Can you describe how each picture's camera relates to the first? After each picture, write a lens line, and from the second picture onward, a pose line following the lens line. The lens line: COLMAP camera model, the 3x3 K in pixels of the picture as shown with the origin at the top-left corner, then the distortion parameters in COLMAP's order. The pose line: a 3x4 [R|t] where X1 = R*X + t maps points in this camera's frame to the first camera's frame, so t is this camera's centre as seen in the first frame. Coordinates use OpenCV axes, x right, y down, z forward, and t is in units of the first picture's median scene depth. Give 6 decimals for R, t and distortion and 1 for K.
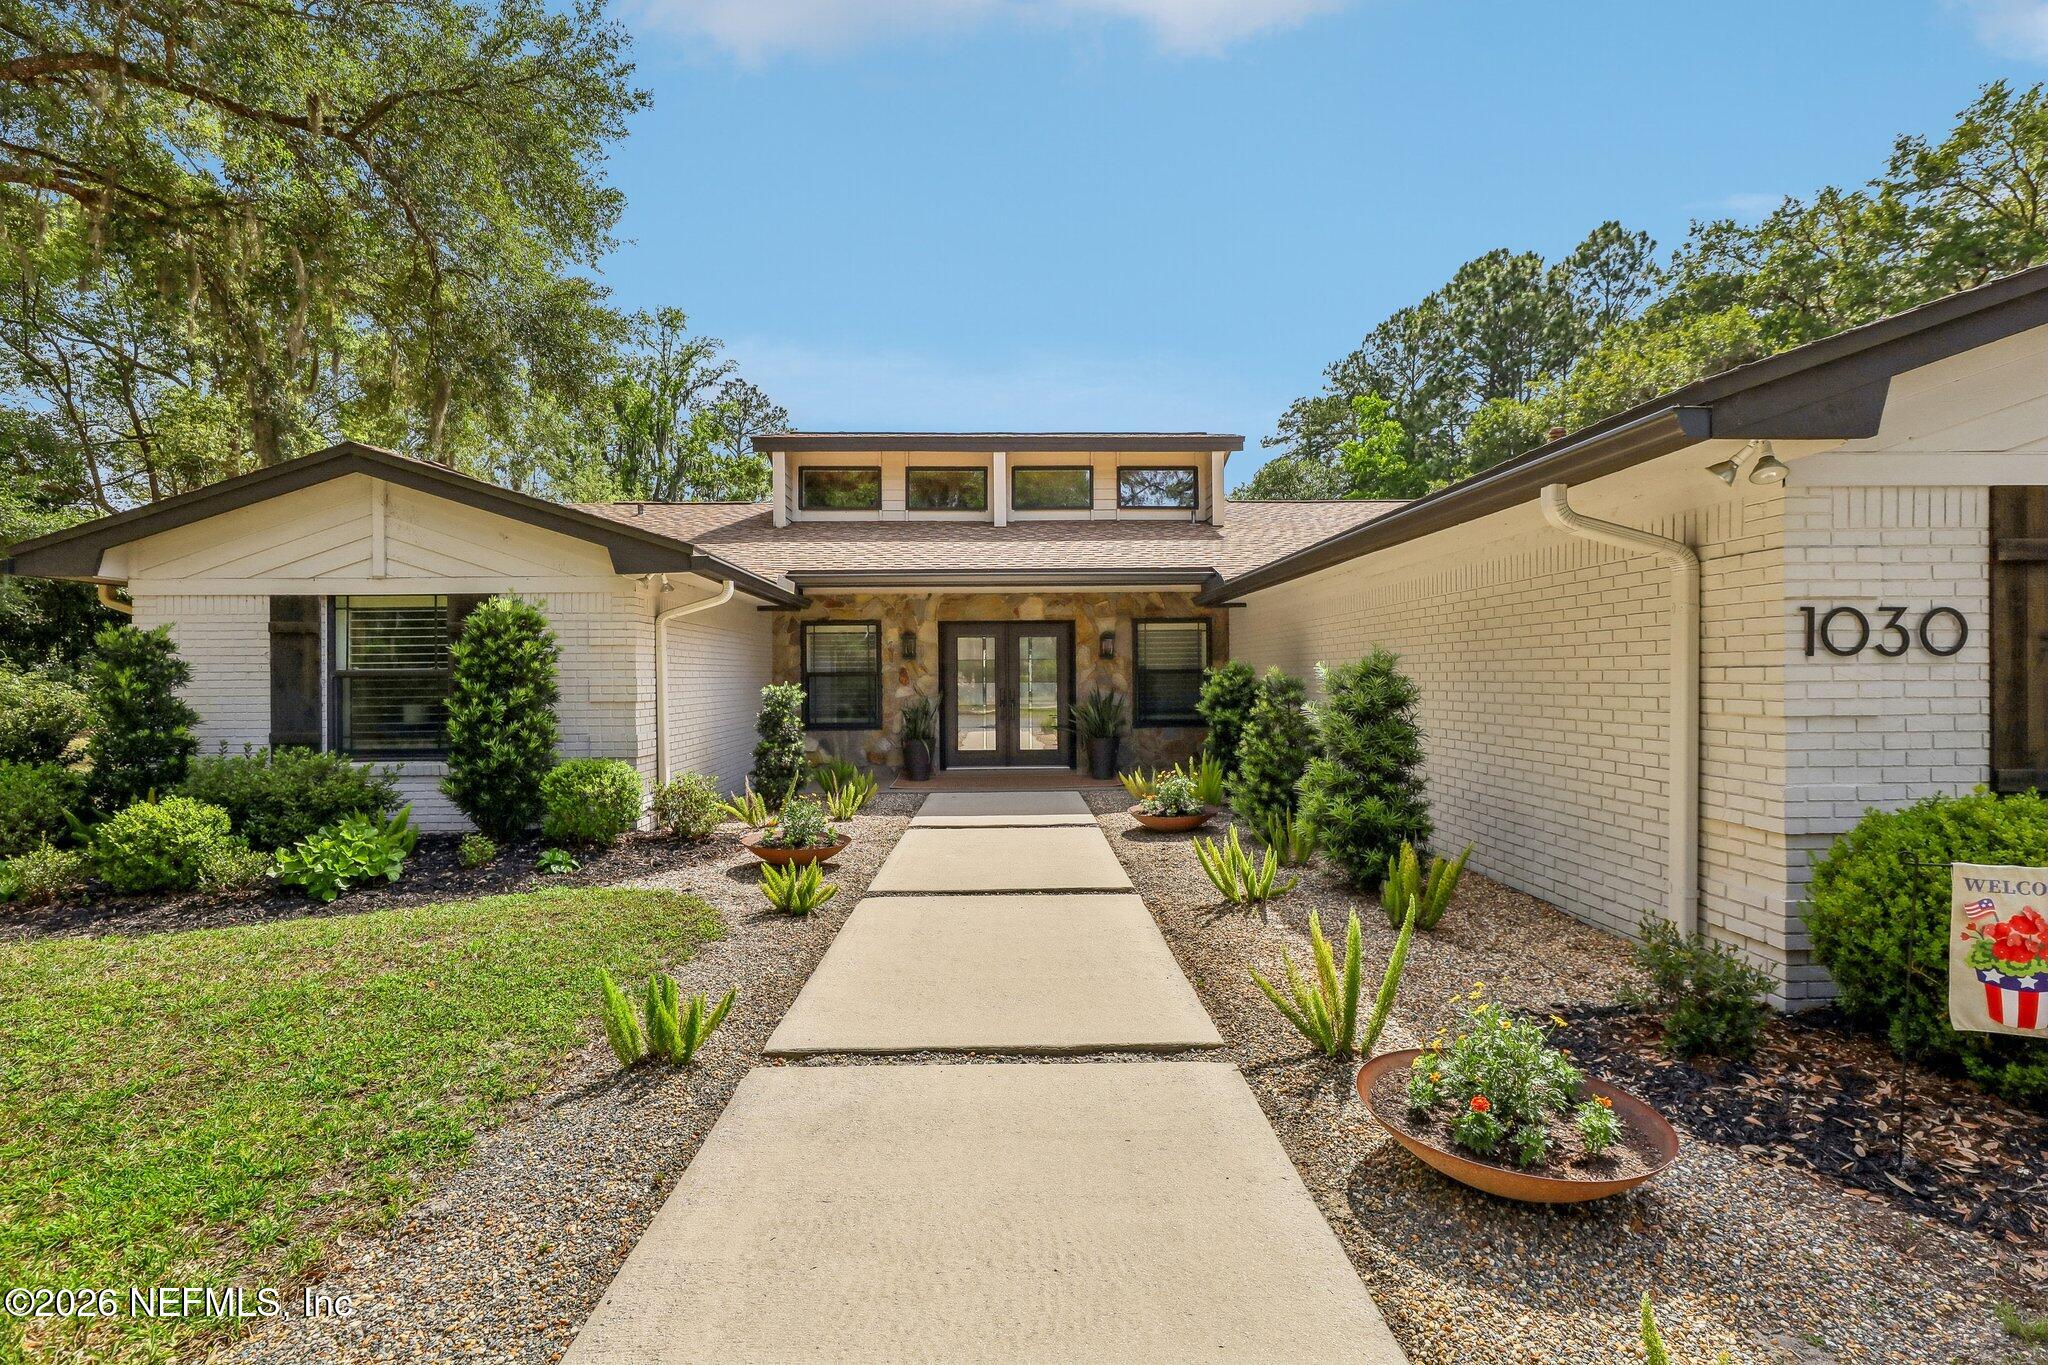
lens RADIAL K [[913.7, 0, 1020.1], [0, 913.7, 677.4], [0, 0, 1]] dist [-0.002027, 0.000179]
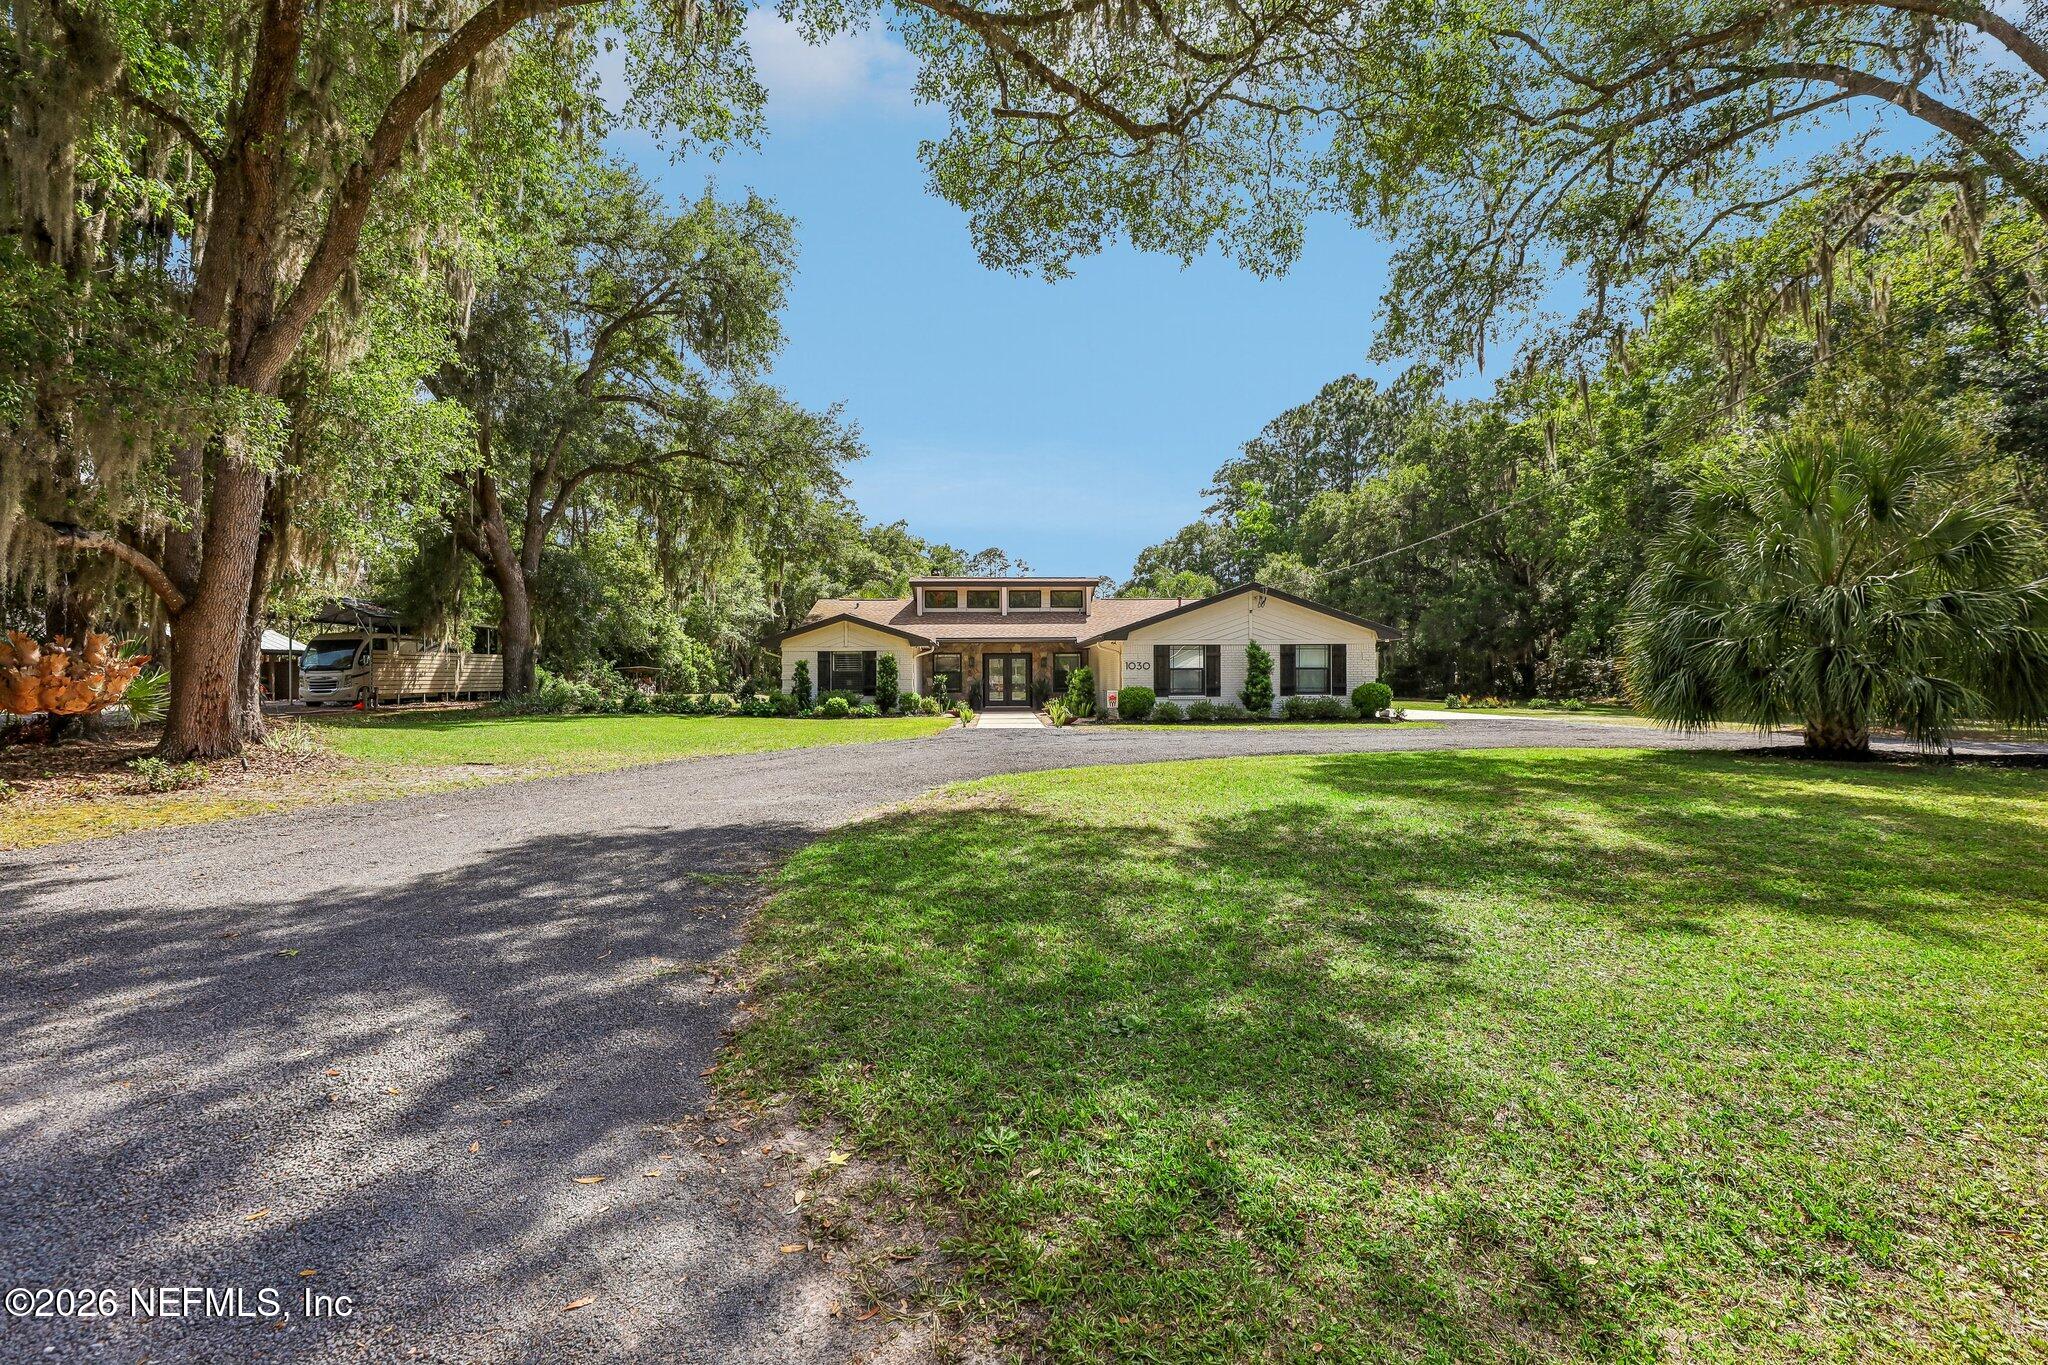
lens RADIAL K [[915.9, 0, 1024.0], [0, 915.9, 682.5], [0, 0, 1]] dist [-0.001738, -0.000029]
pose [[0.999852, 0.002798, 0.016994, -0.010646], [-0.002872, 0.999987, 0.004300, 0.013863], [-0.016982, -0.004348, 0.999846, -1.692338]]
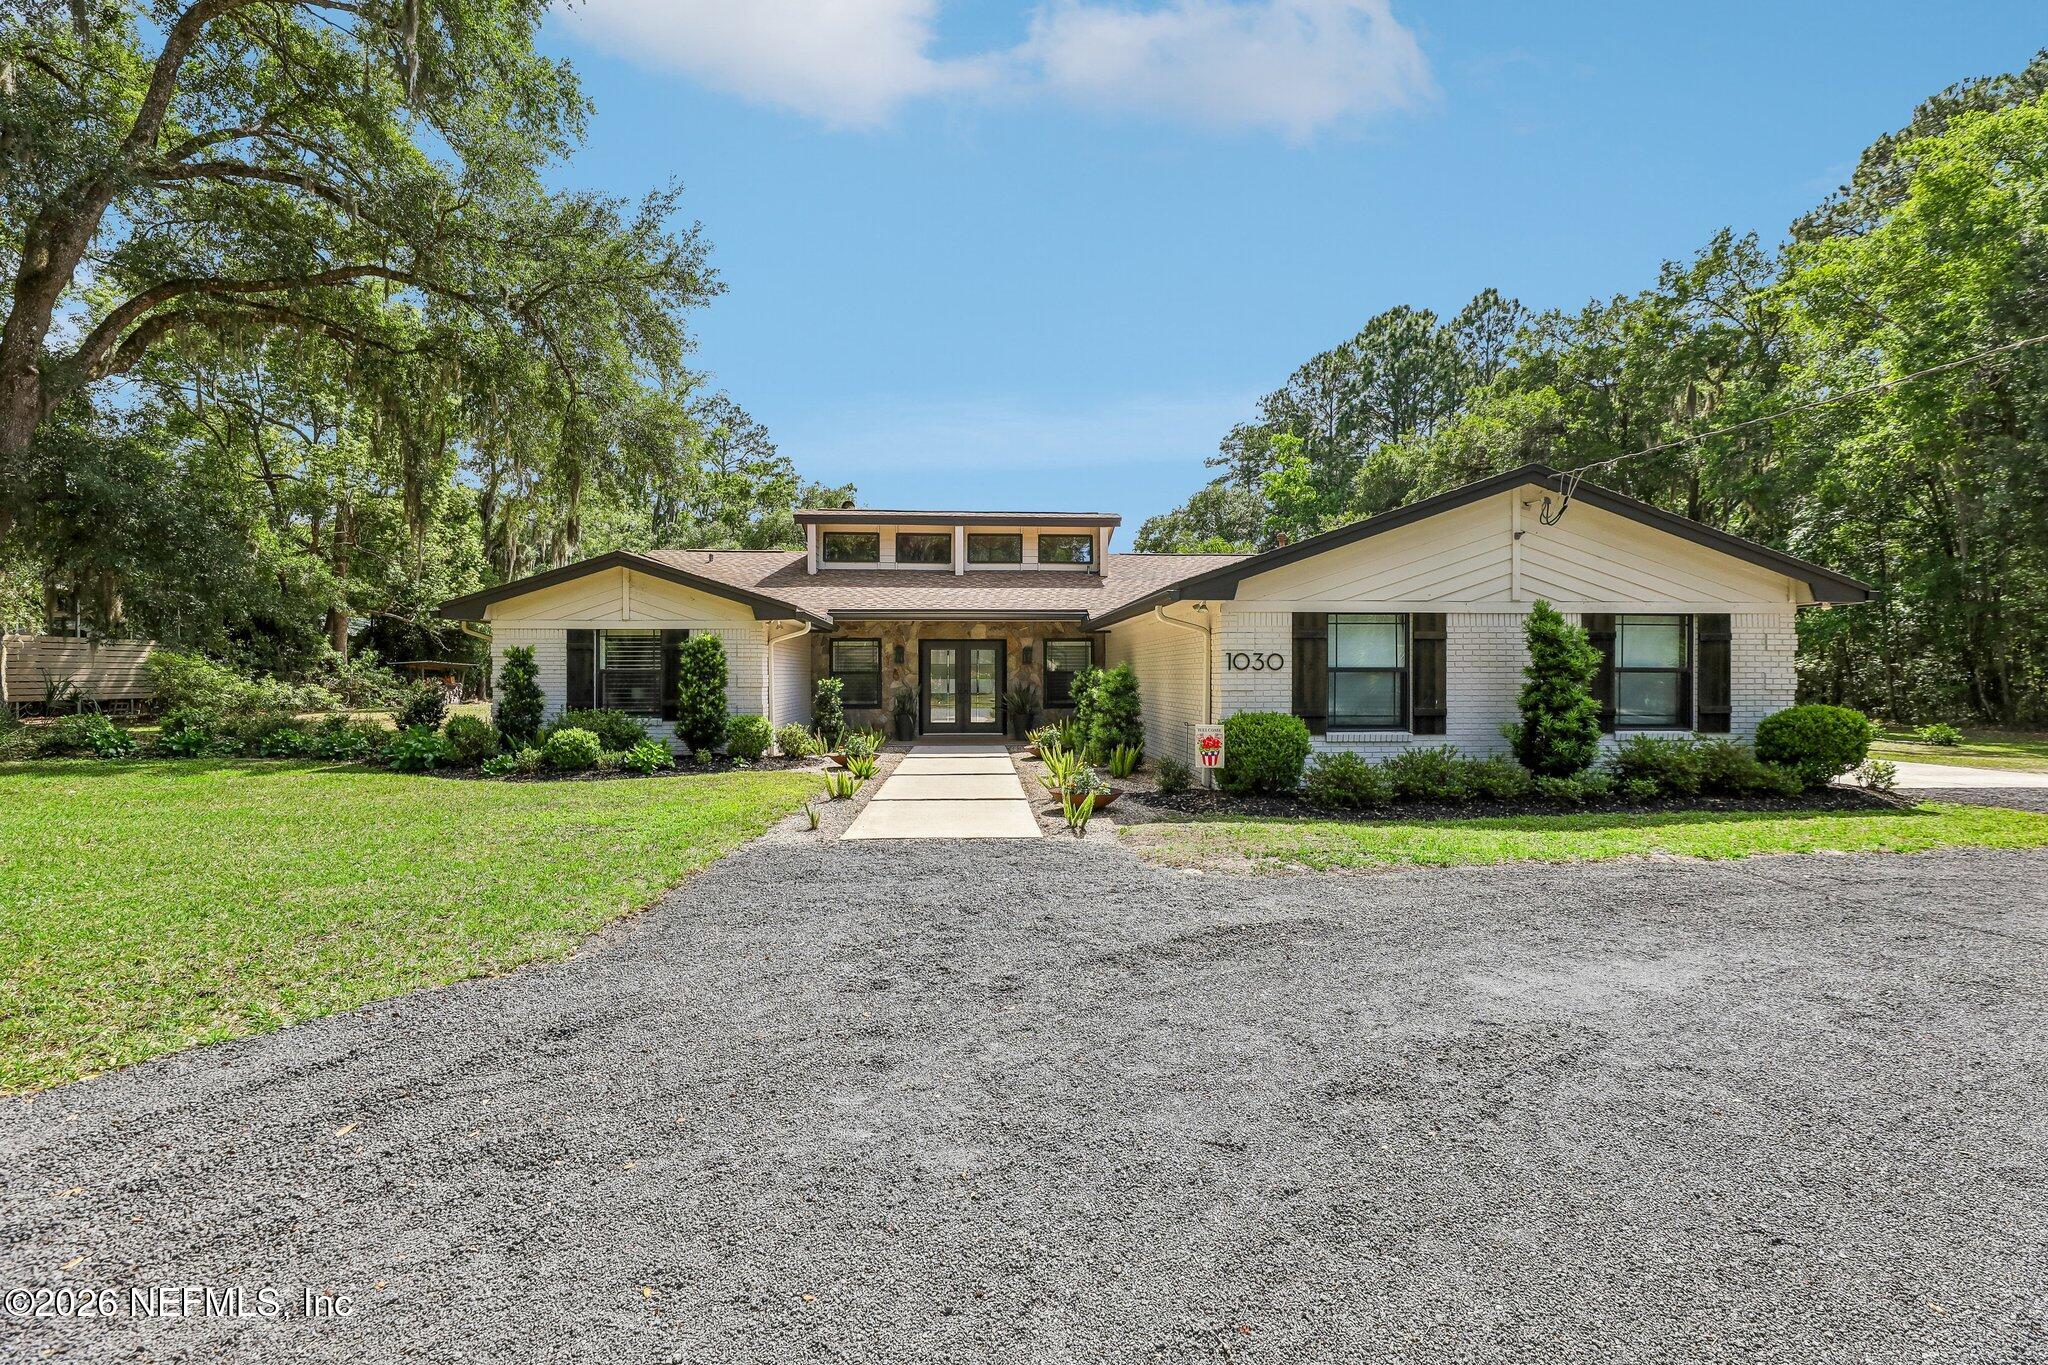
lens RADIAL K [[915.9, 0, 1024.0], [0, 915.9, 682.5], [0, 0, 1]] dist [-0.001738, -0.000029]
pose [[0.999104, 0.006723, 0.041786, 0.024011], [-0.007004, 0.999954, 0.006568, 0.000804], [-0.041739, -0.006855, 0.999105, -0.543869]]
